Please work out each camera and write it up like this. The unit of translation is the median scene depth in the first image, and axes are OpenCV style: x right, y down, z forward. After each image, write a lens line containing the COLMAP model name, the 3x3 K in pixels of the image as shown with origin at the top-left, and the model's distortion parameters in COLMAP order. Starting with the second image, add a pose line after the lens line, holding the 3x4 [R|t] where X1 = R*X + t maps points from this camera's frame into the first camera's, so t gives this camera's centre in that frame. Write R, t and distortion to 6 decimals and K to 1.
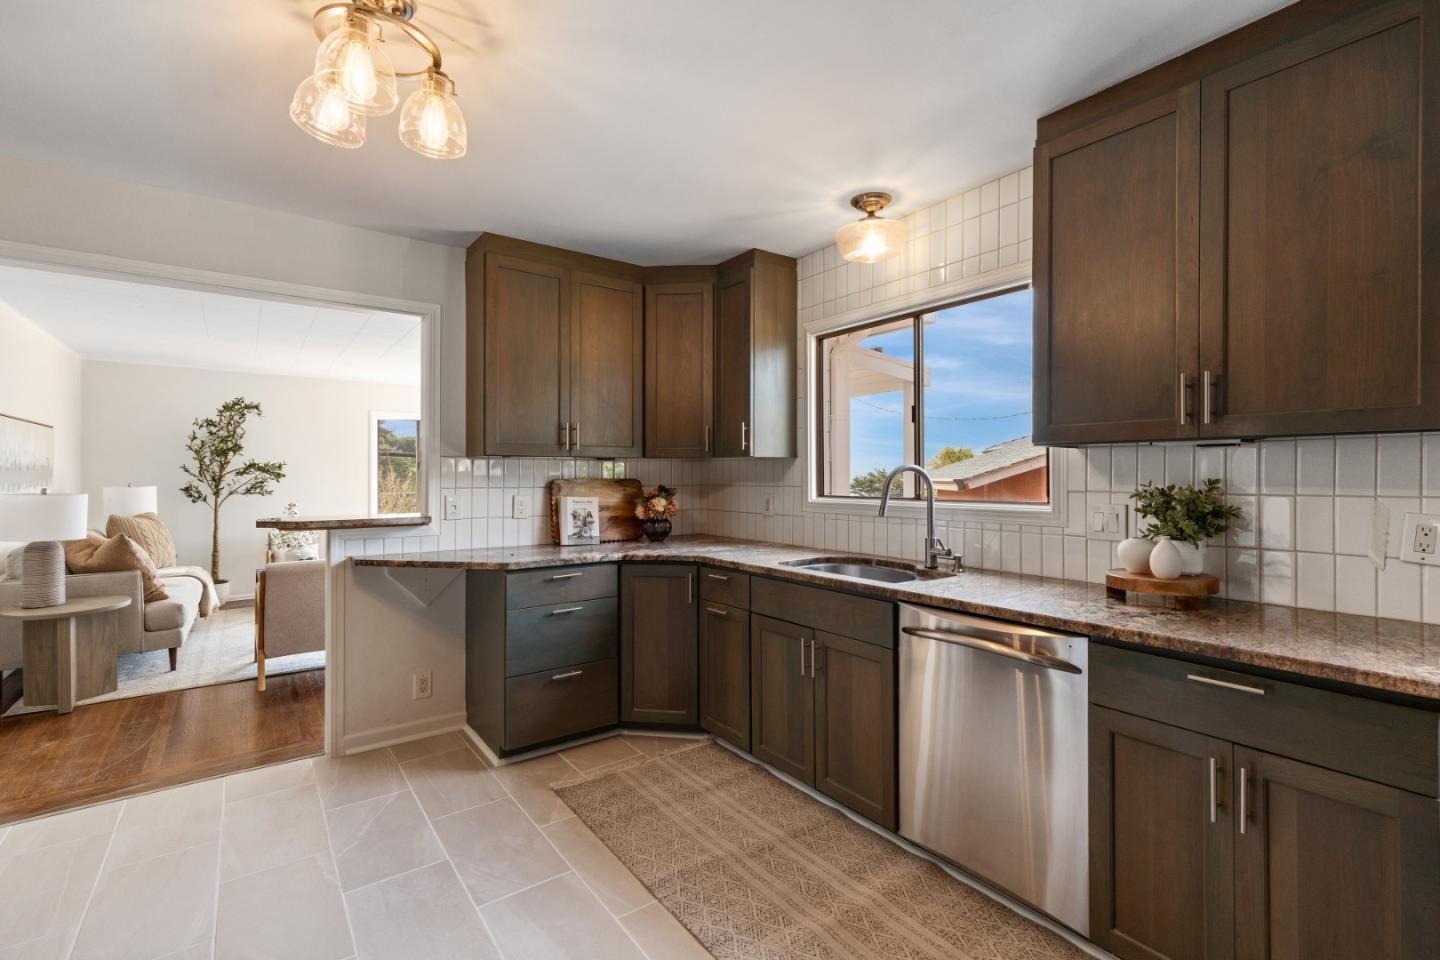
lens RADIAL K [[647.2, 0, 732.3], [0, 647.2, 475.9], [0, 0, 1]] dist [0.010941, -0.000013]
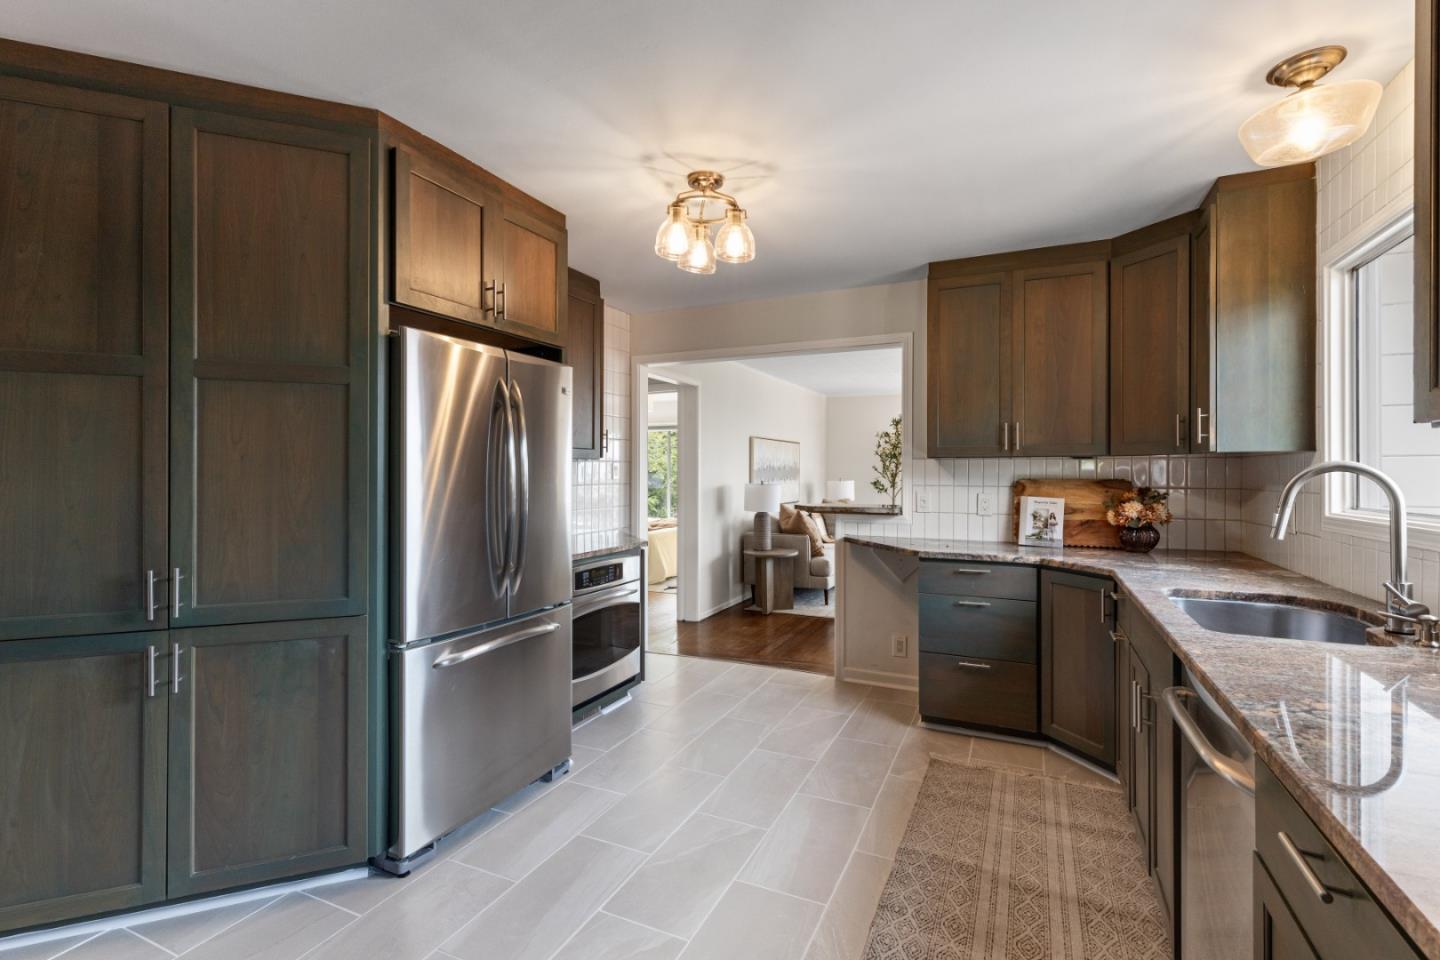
lens RADIAL K [[647.2, 0, 732.3], [0, 647.2, 475.9], [0, 0, 1]] dist [0.010941, -0.000013]
pose [[0.484772, 0.006531, -0.874616, 0.433570], [-0.002256, 0.999978, 0.006217, -0.005110], [0.874637, -0.001040, 0.484776, 0.133620]]
